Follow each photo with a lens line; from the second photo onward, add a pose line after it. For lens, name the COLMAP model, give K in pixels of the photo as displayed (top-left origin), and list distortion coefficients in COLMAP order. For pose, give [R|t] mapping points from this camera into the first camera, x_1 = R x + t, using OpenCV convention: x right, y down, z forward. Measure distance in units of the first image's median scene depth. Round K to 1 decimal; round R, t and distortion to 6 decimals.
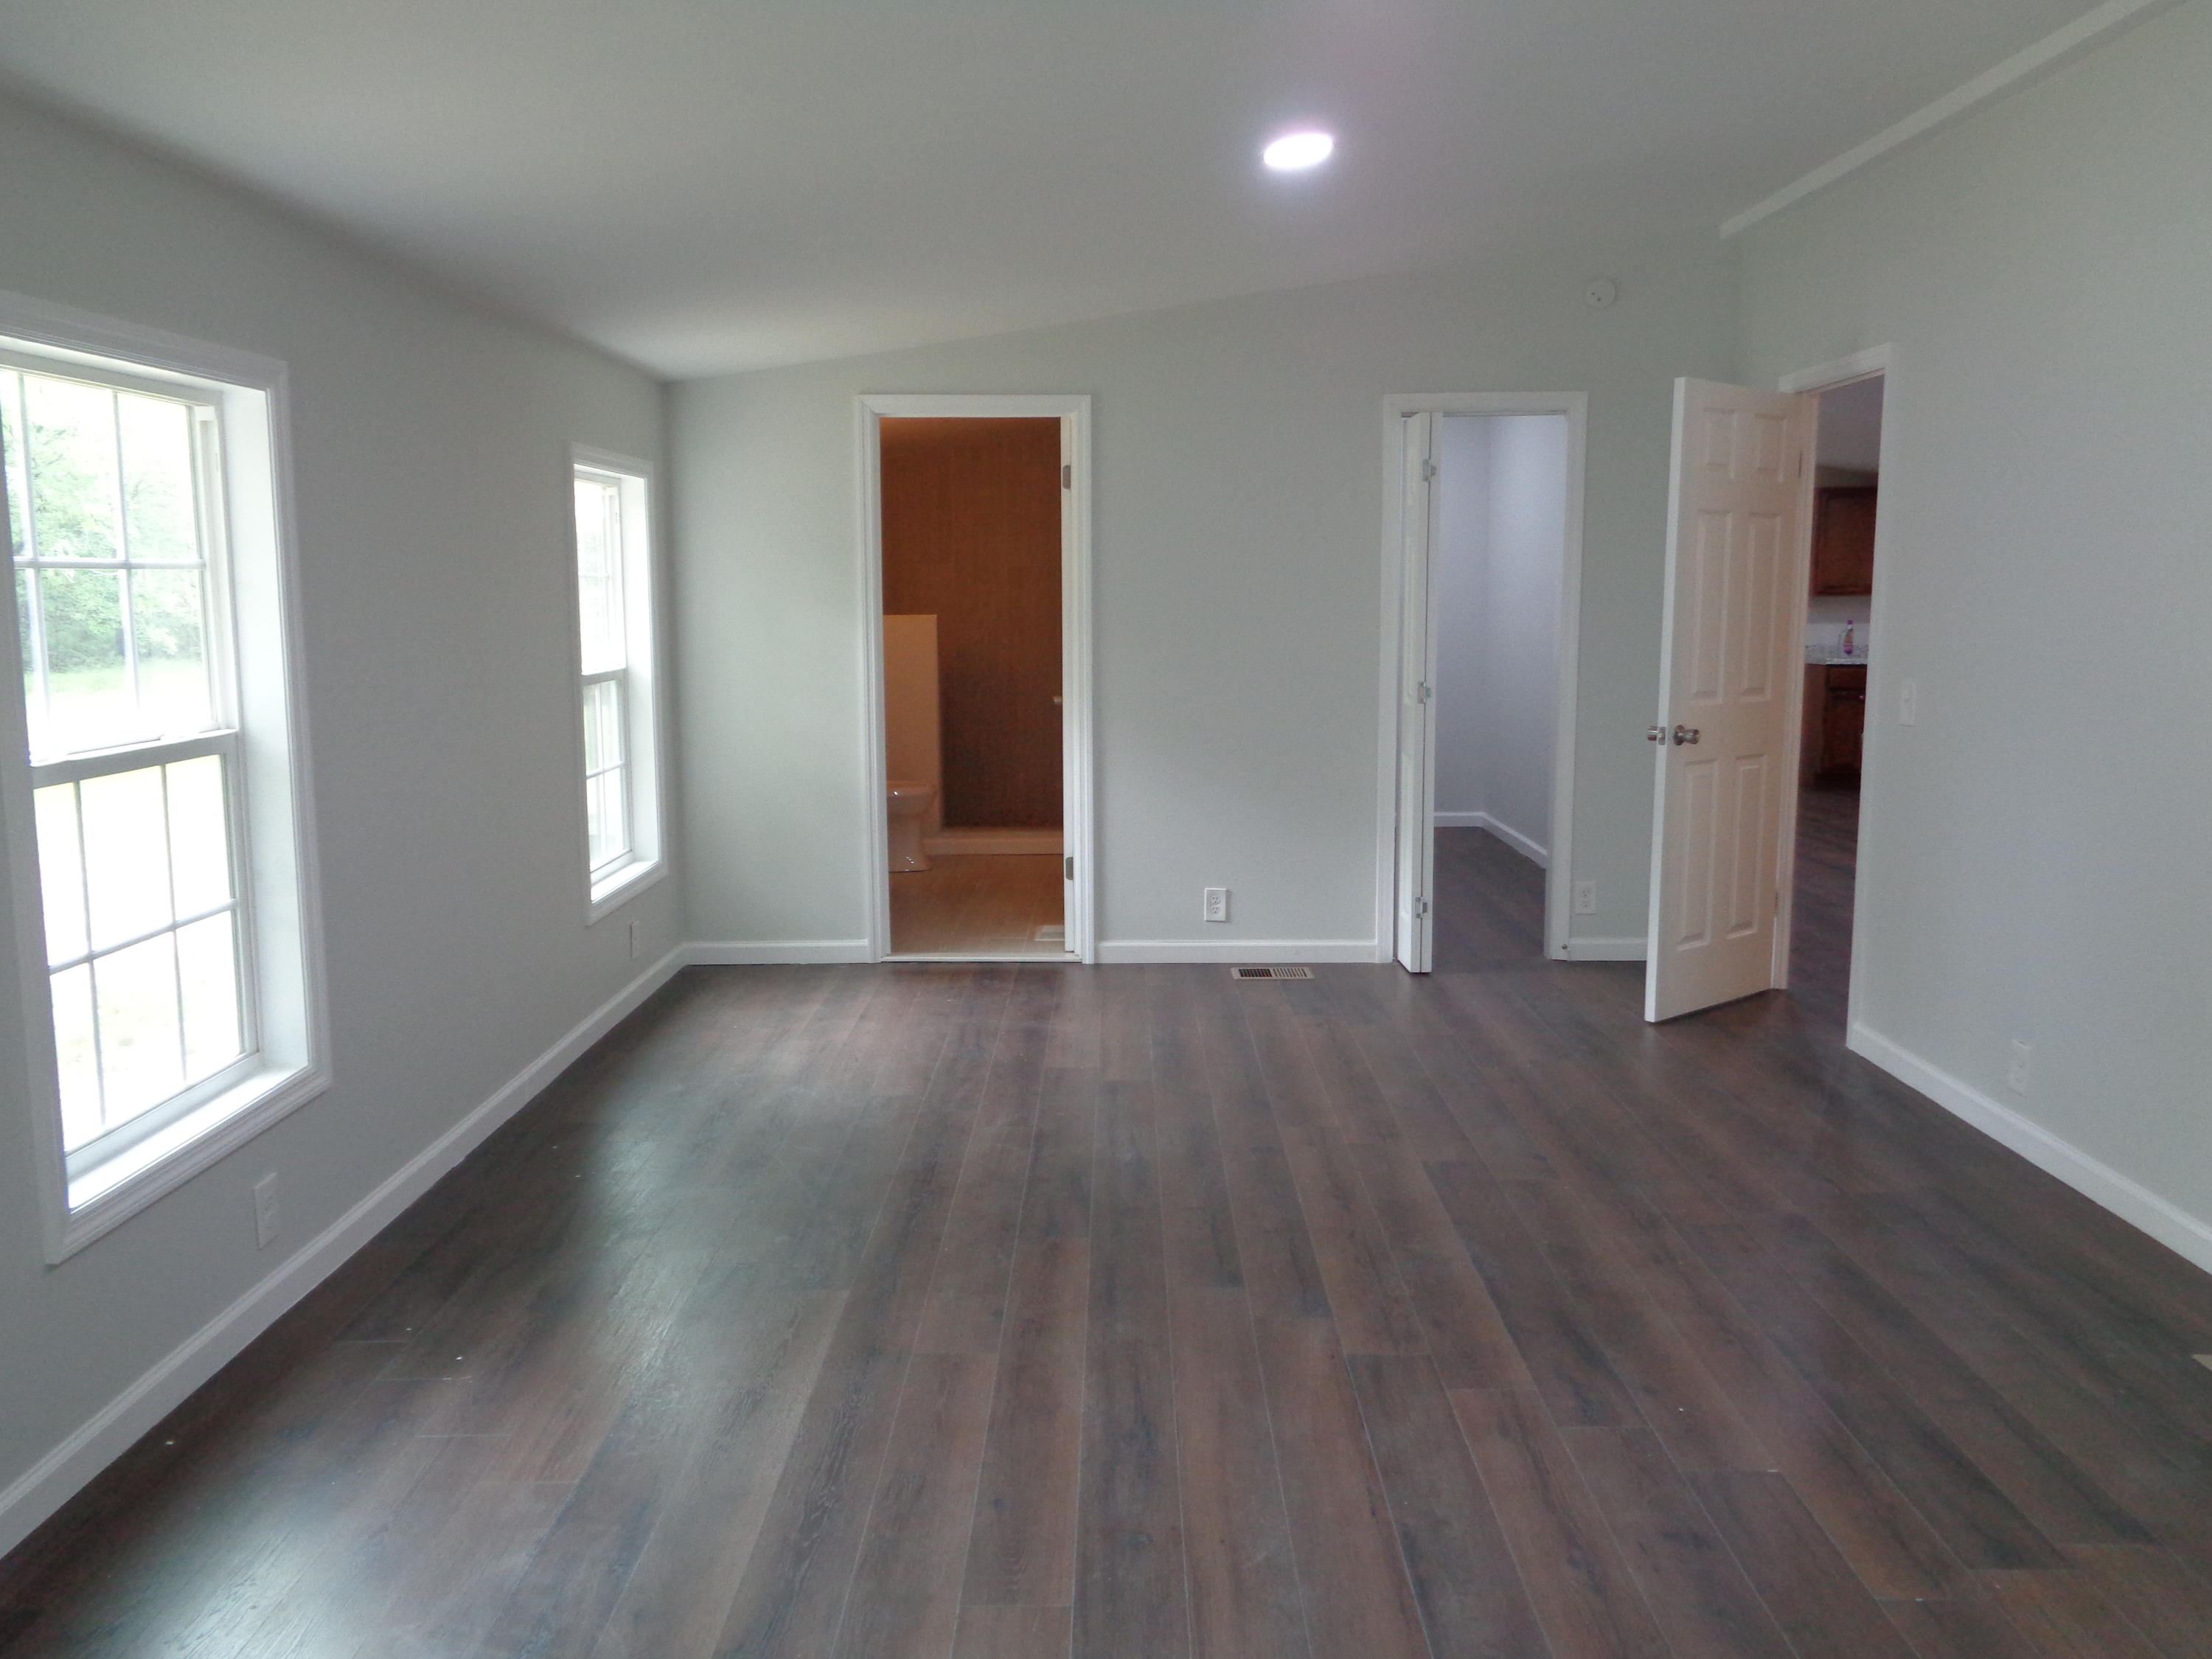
lens RADIAL K [[1657.4, 0, 1112.6], [0, 1657.4, 823.3], [0, 0, 1]] dist [-0.004253, 0.005494]
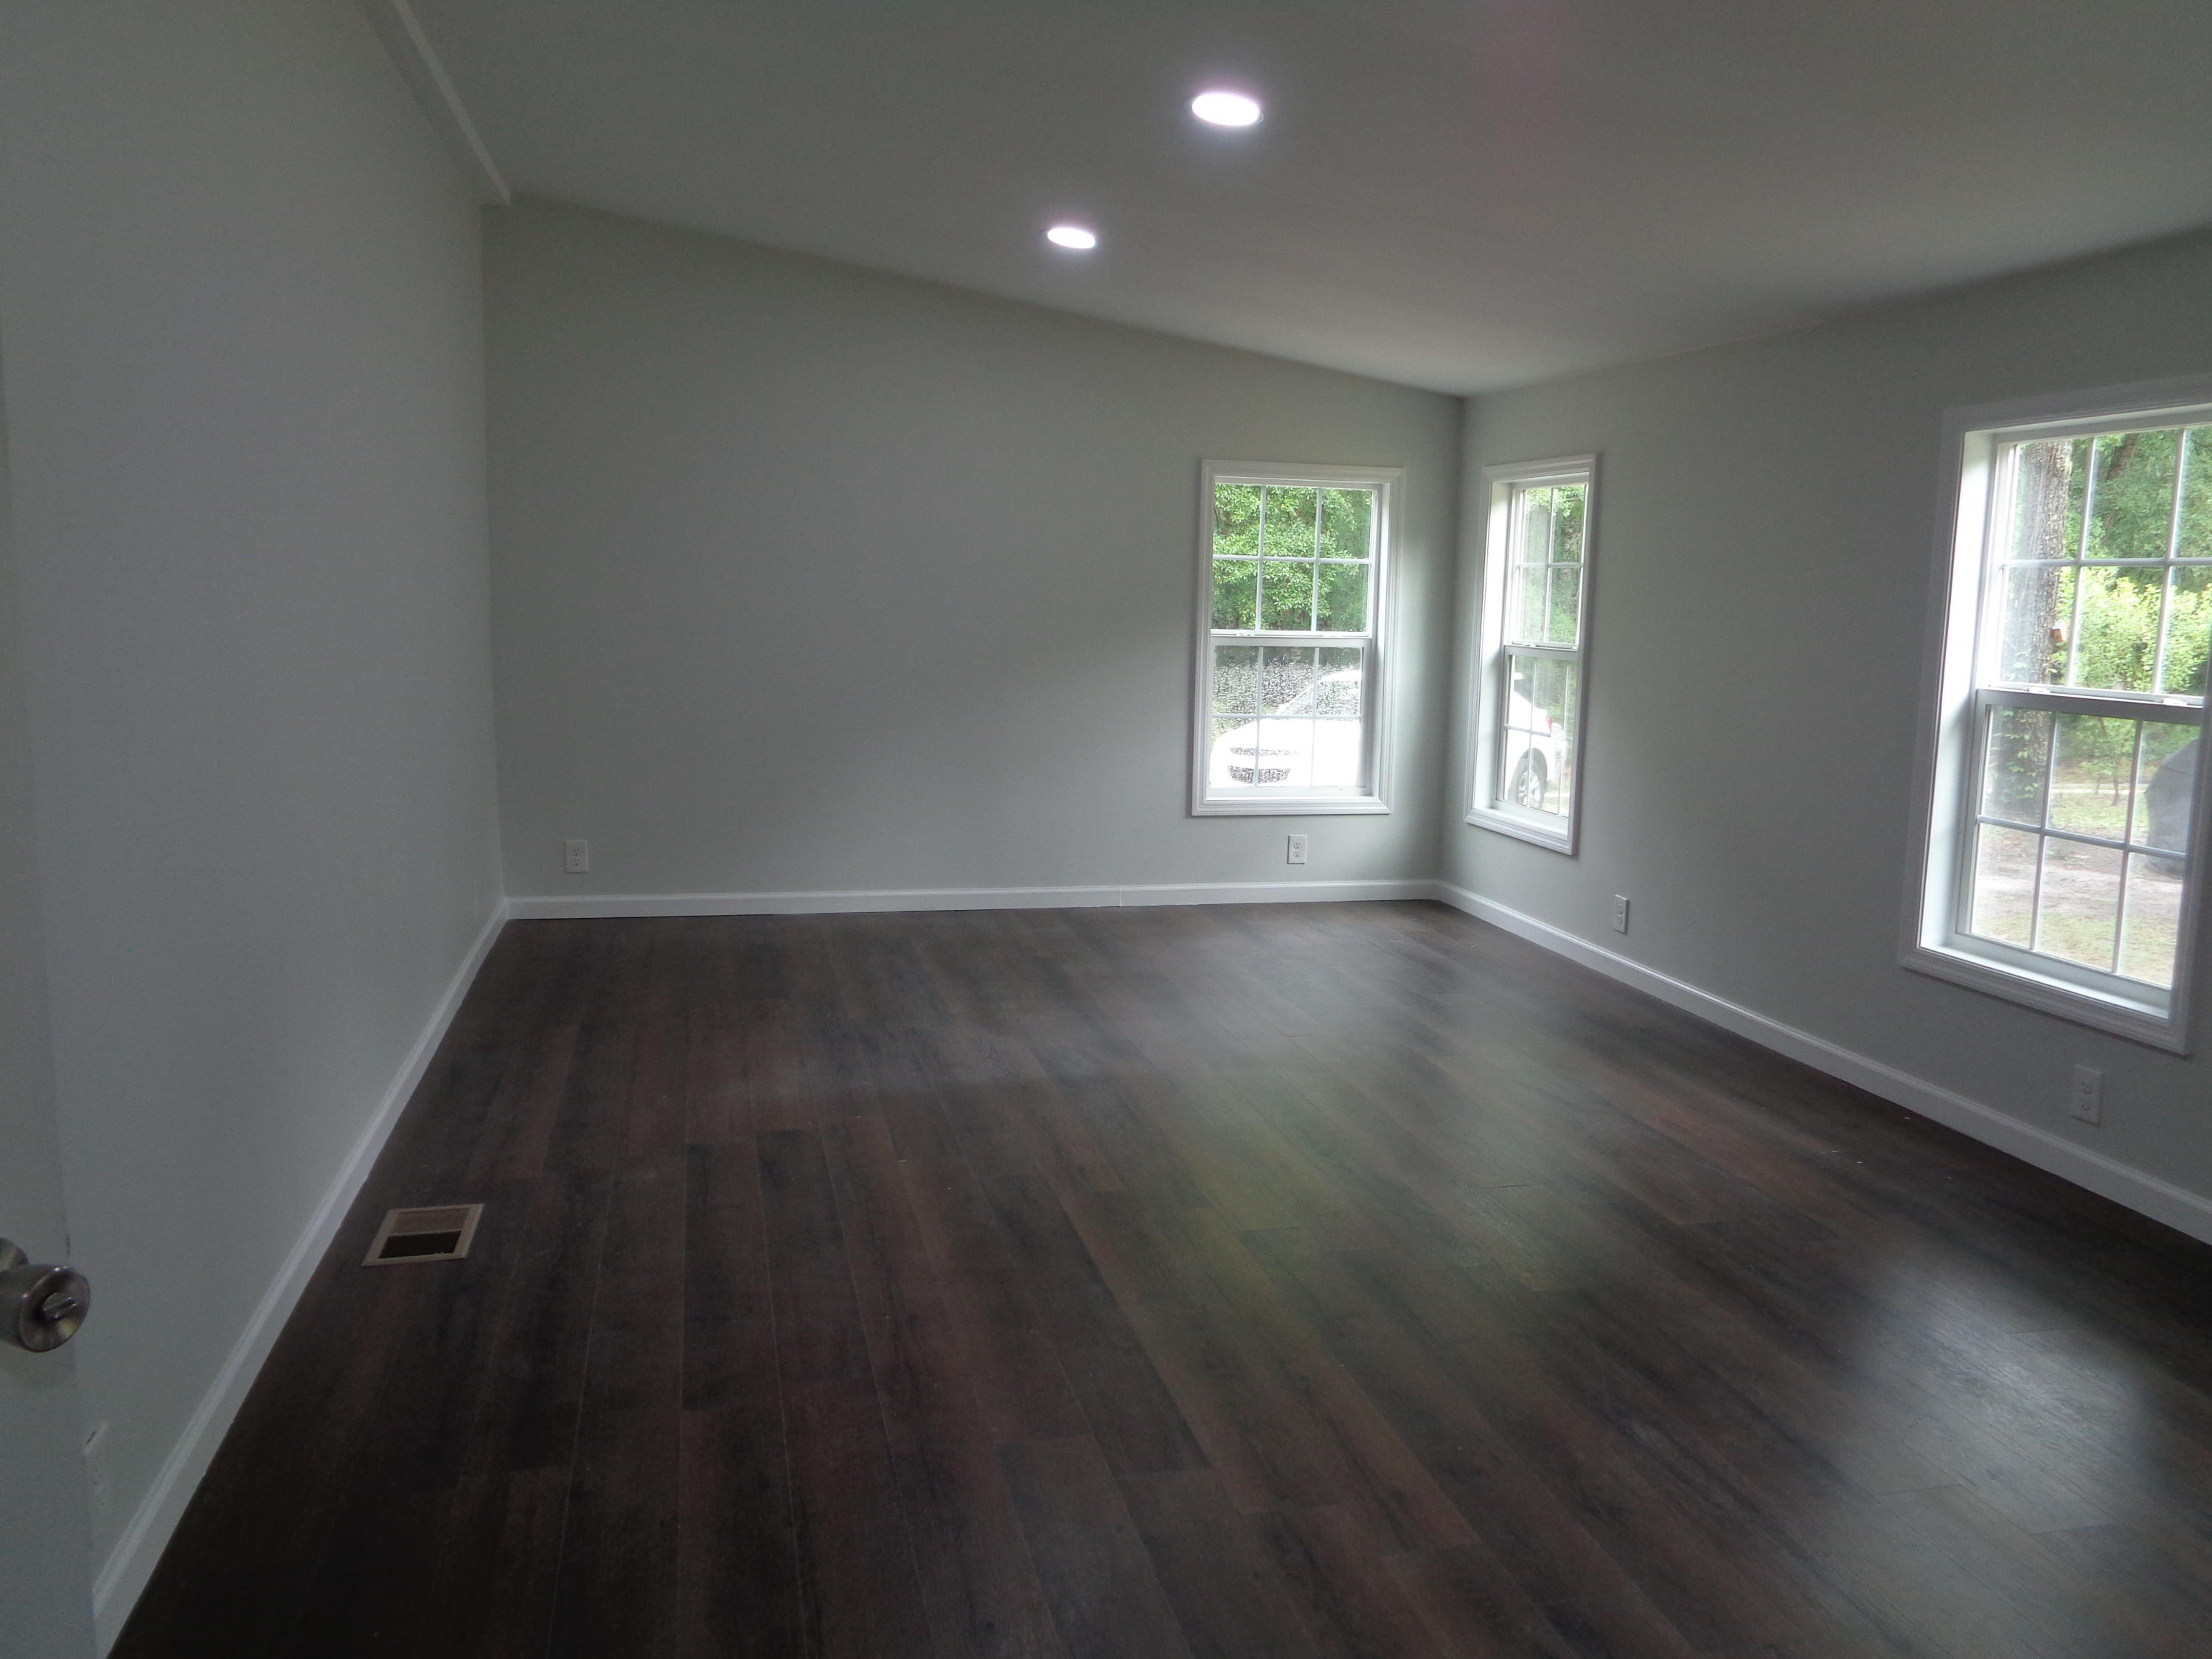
lens RADIAL K [[1657.4, 0, 1107.1], [0, 1657.4, 823.7], [0, 0, 1]] dist [-0.004253, 0.005494]
pose [[-0.969895, 0.022361, -0.242493, 0.448469], [-0.048639, 0.957922, 0.282877, -0.250335], [0.238615, 0.286155, -0.927997, 1.817177]]
